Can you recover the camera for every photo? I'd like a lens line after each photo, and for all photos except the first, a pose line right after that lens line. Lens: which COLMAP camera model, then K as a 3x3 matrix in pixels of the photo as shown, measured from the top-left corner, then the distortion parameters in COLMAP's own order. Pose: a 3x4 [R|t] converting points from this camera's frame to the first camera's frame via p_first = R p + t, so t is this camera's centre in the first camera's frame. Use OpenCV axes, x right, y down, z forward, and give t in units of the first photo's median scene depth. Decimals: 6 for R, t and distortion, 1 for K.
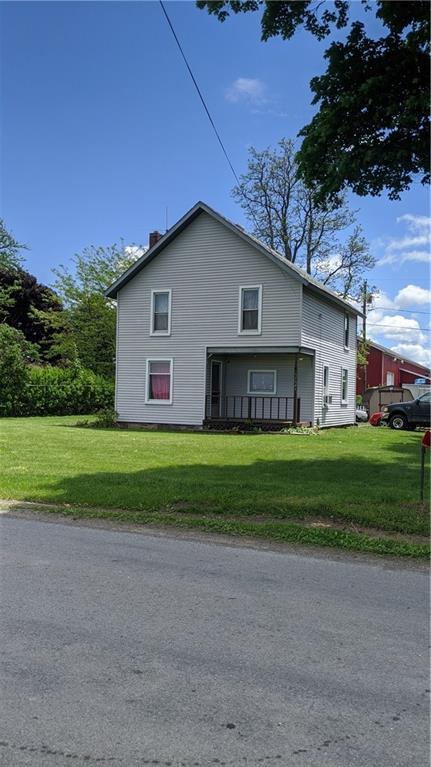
lens RADIAL K [[615.2, 0, 215.5], [0, 615.2, 383.5], [0, 0, 1]] dist [0.160425, -0.350967]
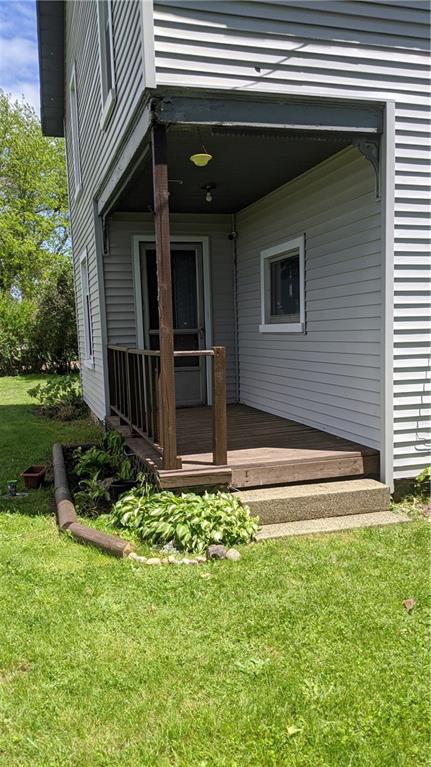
lens RADIAL K [[634.5, 0, 215.5], [0, 634.5, 383.5], [0, 0, 1]] dist [0.034668, -0.000863]
pose [[0.661178, 0.017158, -0.750033, 0.278607], [0.059947, 0.995333, 0.075615, 0.017202], [0.747830, -0.094957, 0.657064, 0.796709]]
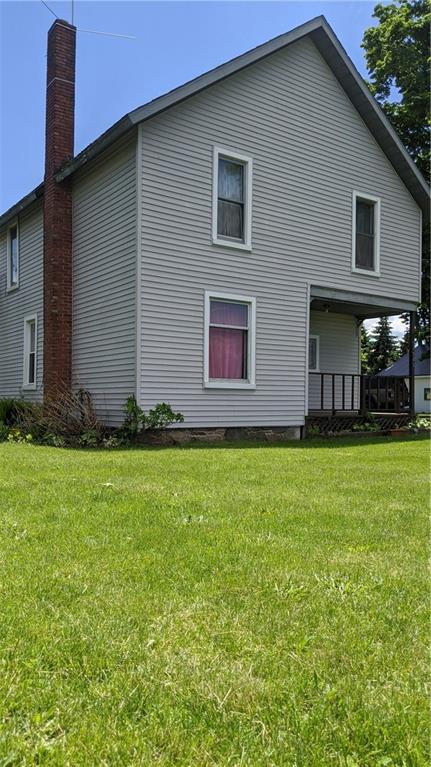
lens RADIAL K [[610.0, 0, 212.2], [0, 610.0, 412.7], [0, 0, 1]] dist [0.006602, -0.073839]
pose [[0.487934, -0.038760, 0.872020, -0.528981], [-0.013421, 0.998562, 0.051894, 0.028045], [-0.872777, -0.037024, 0.486712, 0.786747]]
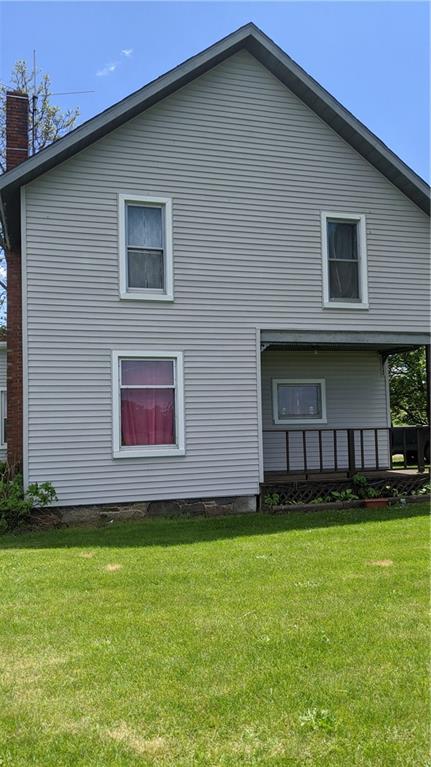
lens RADIAL K [[615.2, 0, 215.5], [0, 615.2, 383.5], [0, 0, 1]] dist [0.160425, -0.350967]
pose [[0.743842, 0.001226, 0.668354, -0.352881], [0.030437, 0.998899, -0.035707, -0.000914], [-0.667662, 0.046903, 0.742986, 0.653200]]
